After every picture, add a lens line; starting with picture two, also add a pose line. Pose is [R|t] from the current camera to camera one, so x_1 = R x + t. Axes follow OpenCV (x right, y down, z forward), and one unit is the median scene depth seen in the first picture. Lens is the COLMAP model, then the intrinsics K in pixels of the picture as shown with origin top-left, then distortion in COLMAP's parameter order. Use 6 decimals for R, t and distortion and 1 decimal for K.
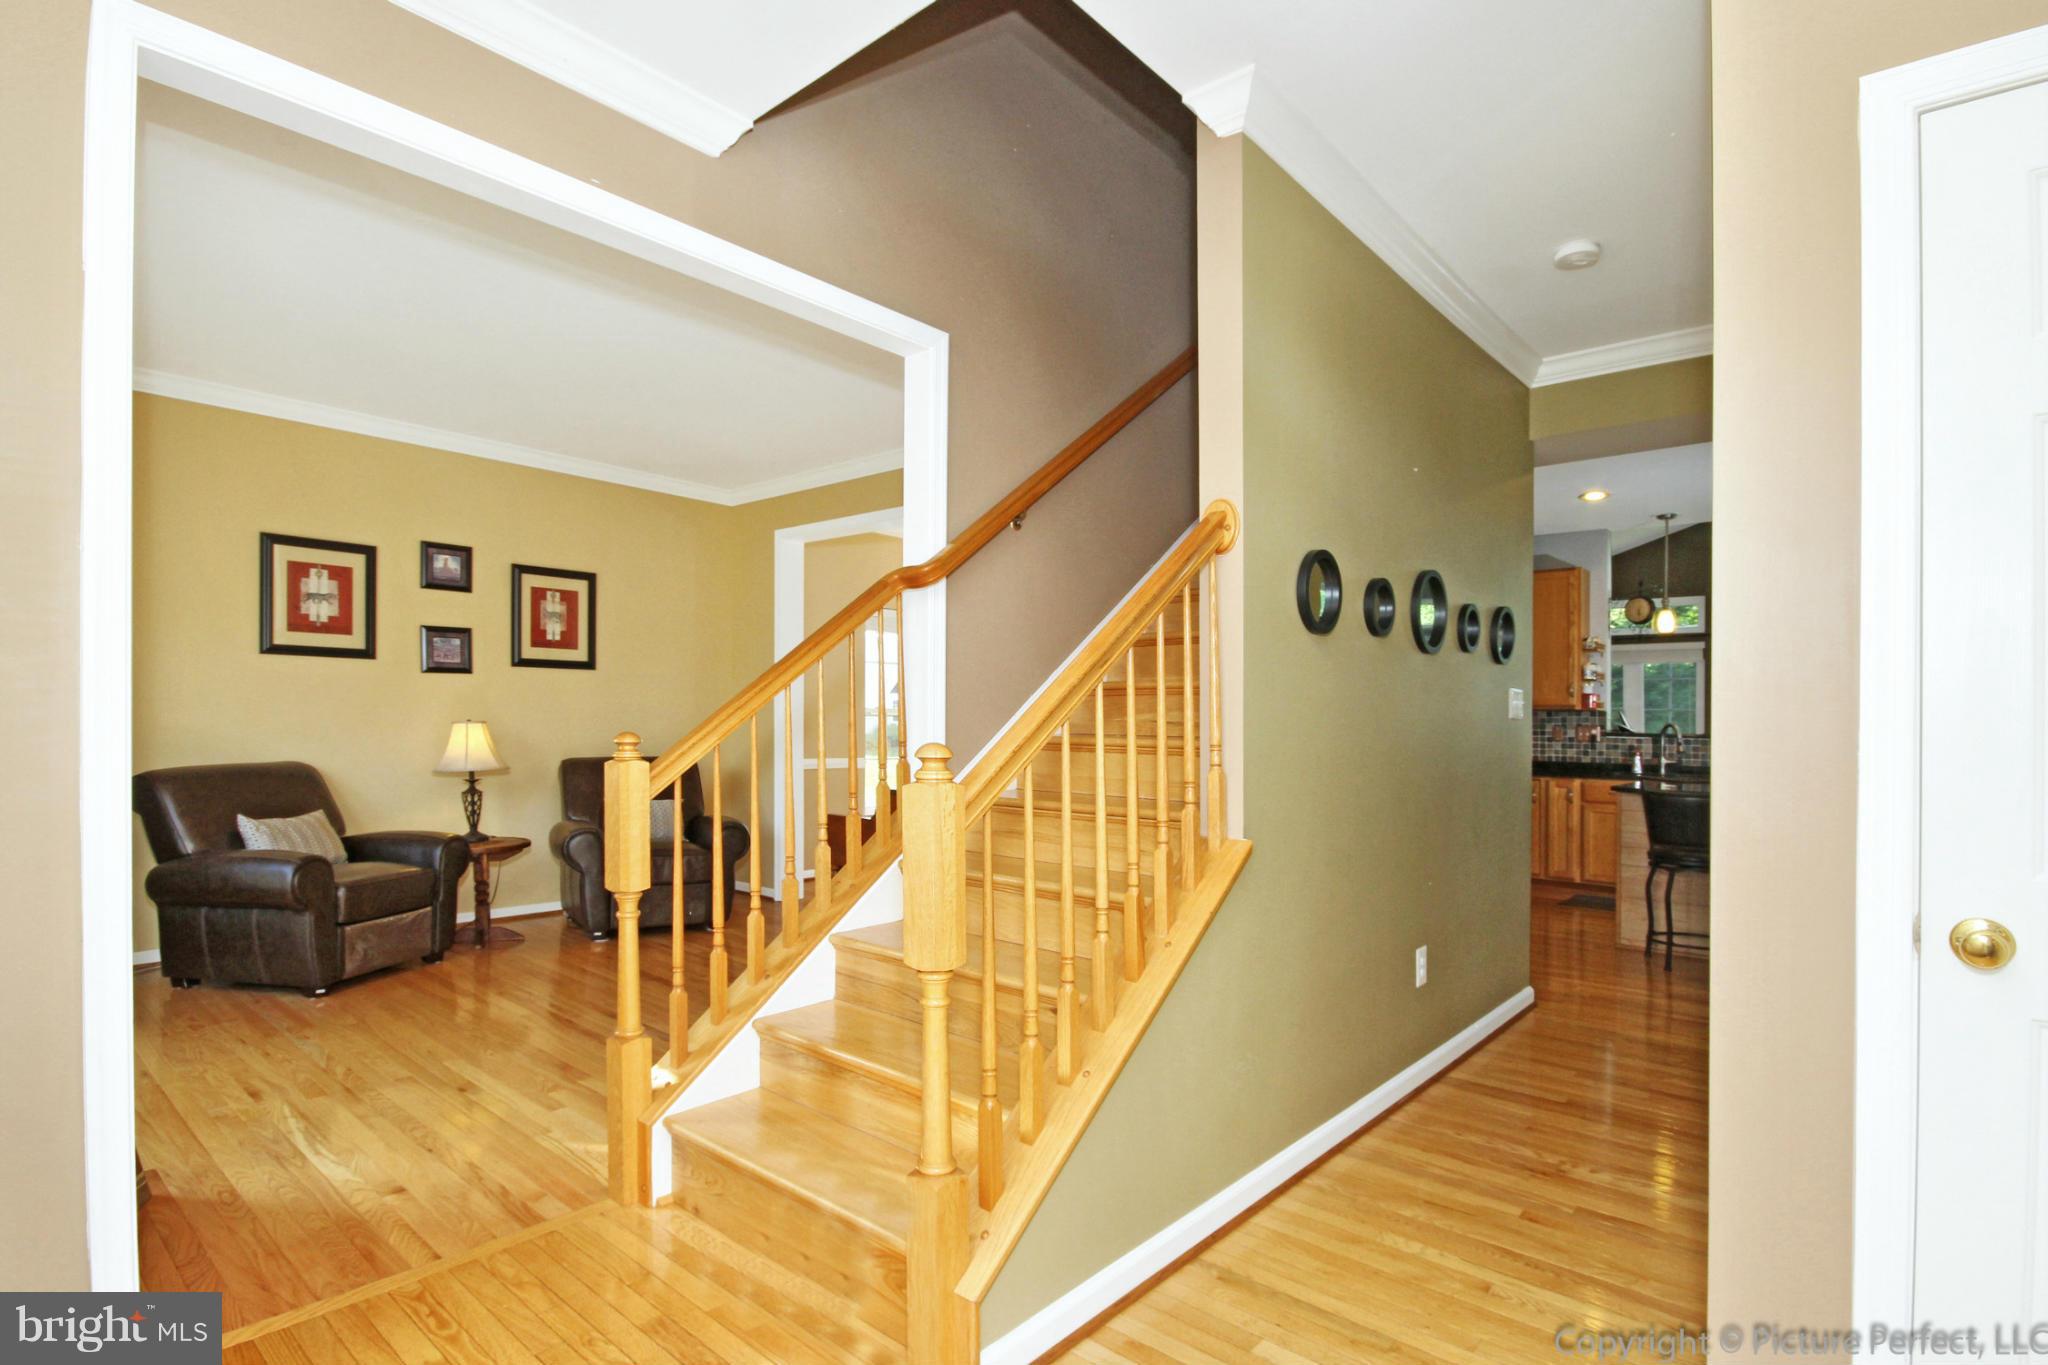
lens RADIAL K [[1019.9, 0, 1019.6], [0, 1019.9, 722.3], [0, 0, 1]] dist [0.036266, -0.028382]
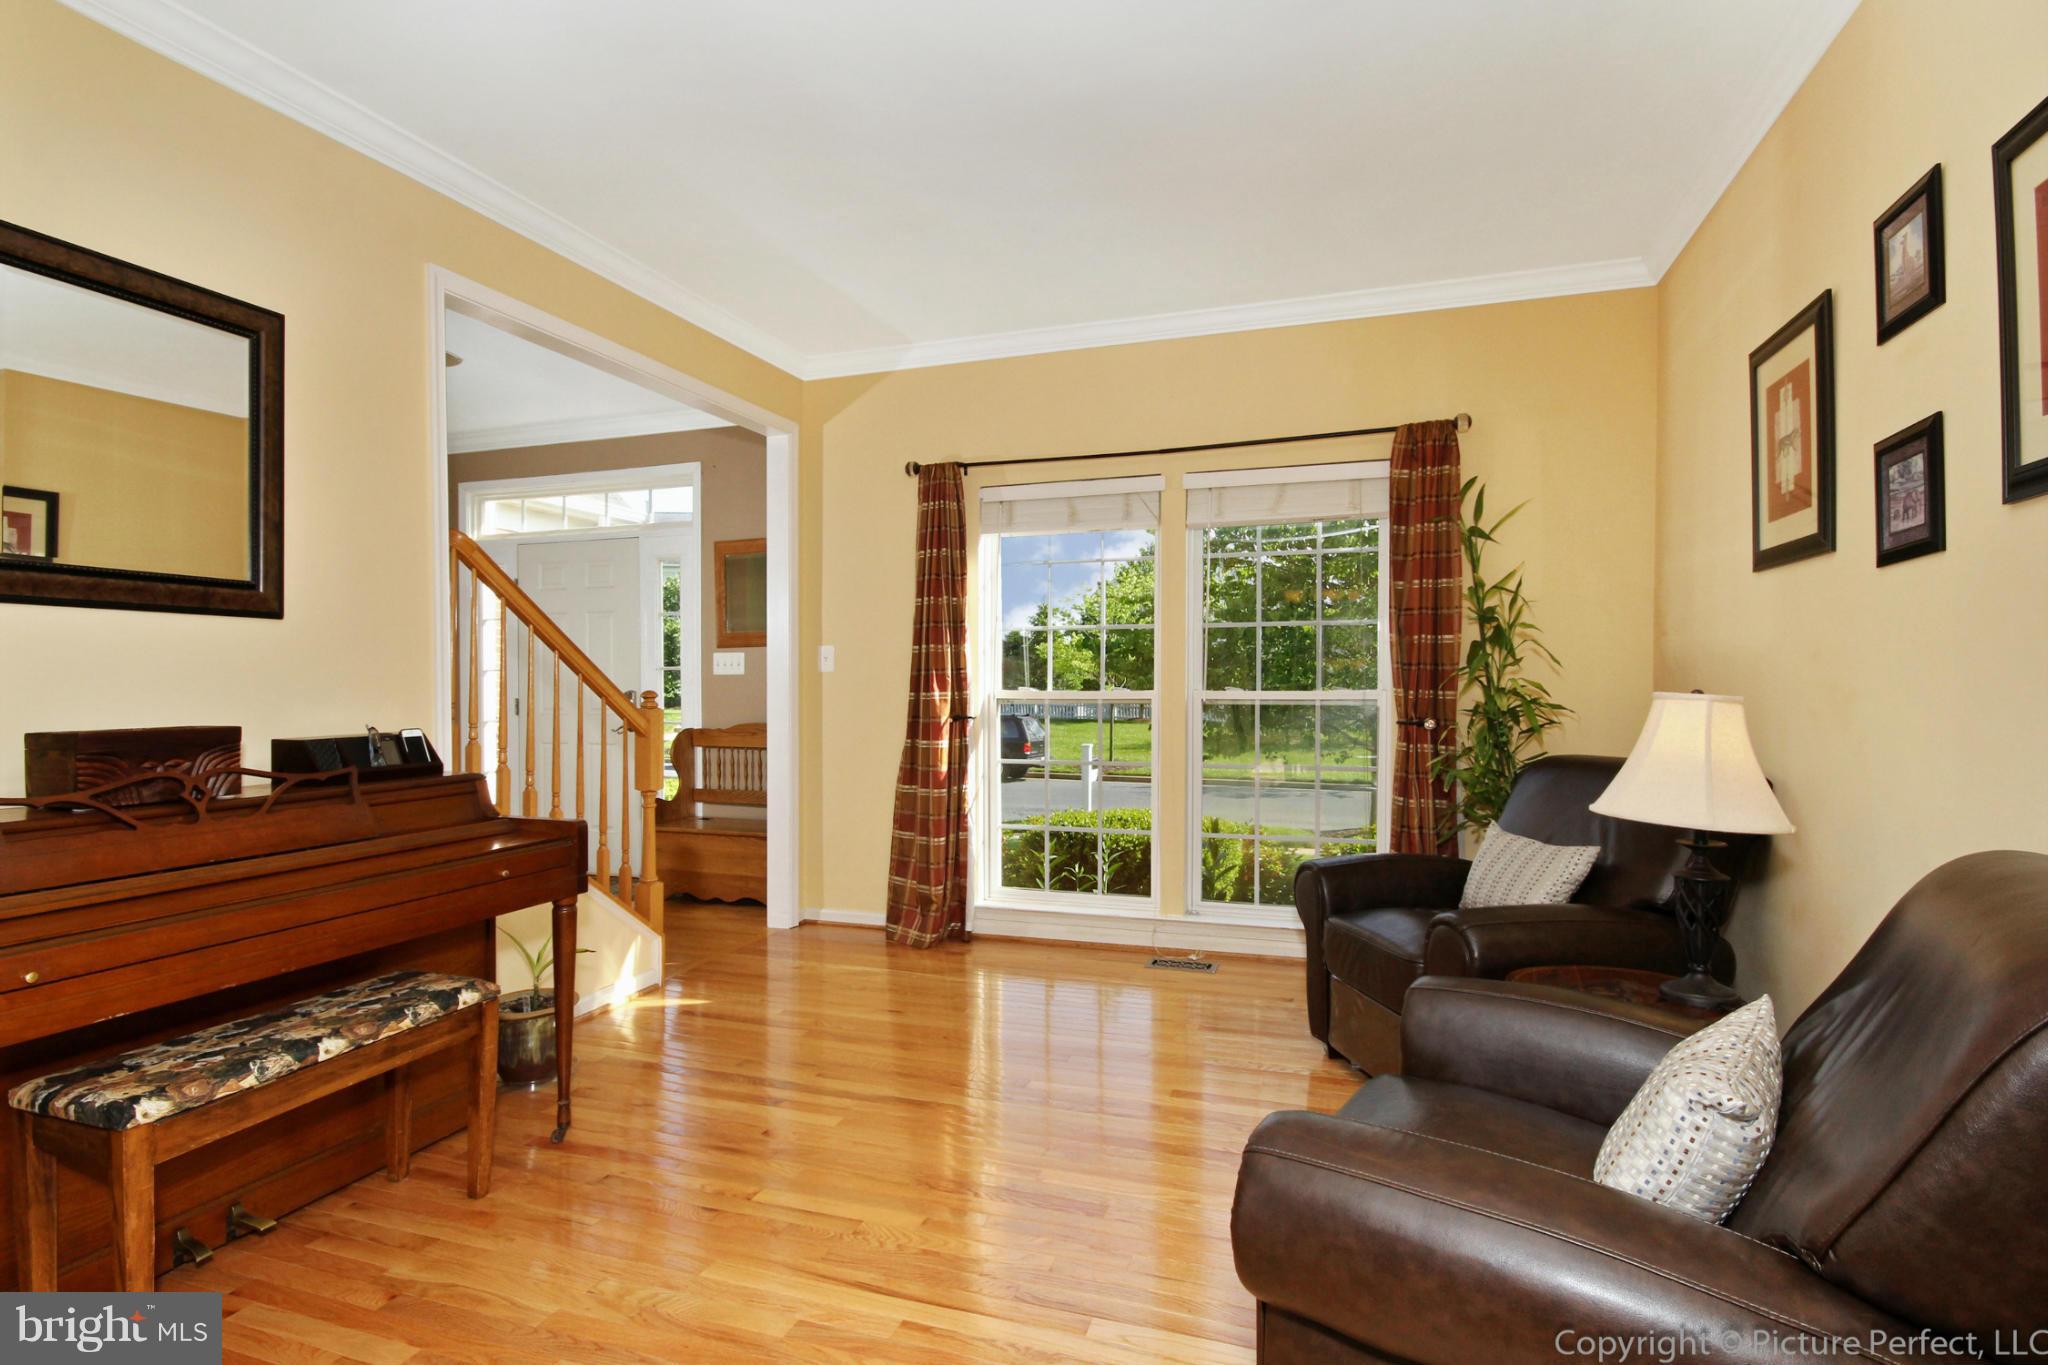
lens RADIAL K [[1036.3, 0, 1024.0], [0, 1036.3, 682.5], [0, 0, 1]] dist [-0.001709, 0.000007]
pose [[-0.923082, -0.008693, -0.384505, -0.140103], [-0.010445, 0.999942, 0.002469, -0.002808], [0.384461, 0.006295, -0.923120, 1.220501]]
